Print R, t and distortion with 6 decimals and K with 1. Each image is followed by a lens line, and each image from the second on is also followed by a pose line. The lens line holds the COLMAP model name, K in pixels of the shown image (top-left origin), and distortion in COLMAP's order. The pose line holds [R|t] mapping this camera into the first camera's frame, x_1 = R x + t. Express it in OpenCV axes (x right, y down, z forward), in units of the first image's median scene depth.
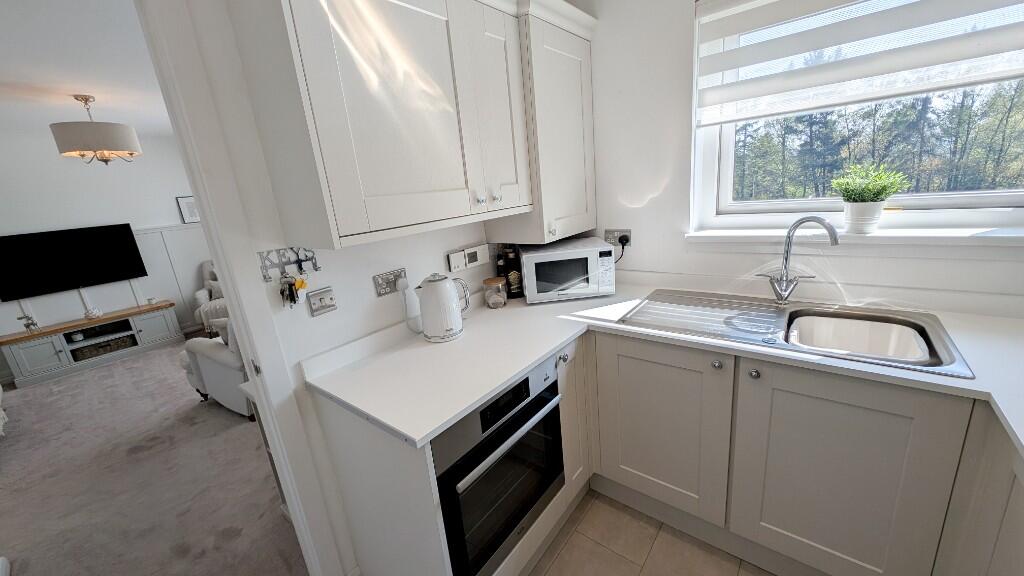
lens RADIAL K [[382.7, 0, 508.3], [0, 382.7, 284.7], [0, 0, 1]] dist [0.006931, -0.000348]
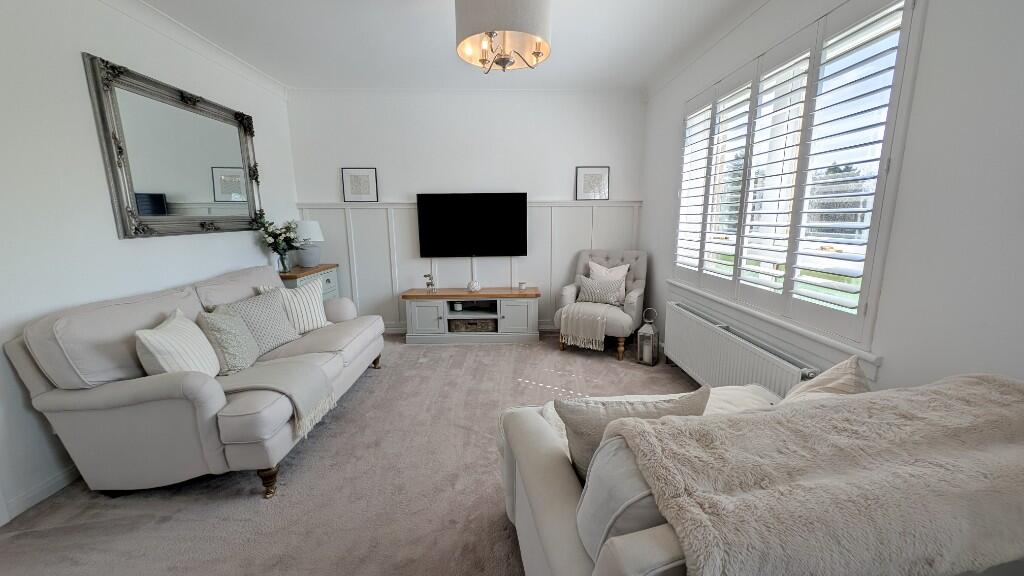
lens RADIAL K [[382.7, 0, 514.4], [0, 382.7, 286.9], [0, 0, 1]] dist [0.006931, -0.000348]
pose [[0.651034, 0.221771, -0.725928, -0.342865], [-0.244848, 0.966601, 0.075709, -0.014484], [0.718473, 0.128453, 0.683591, 0.432711]]
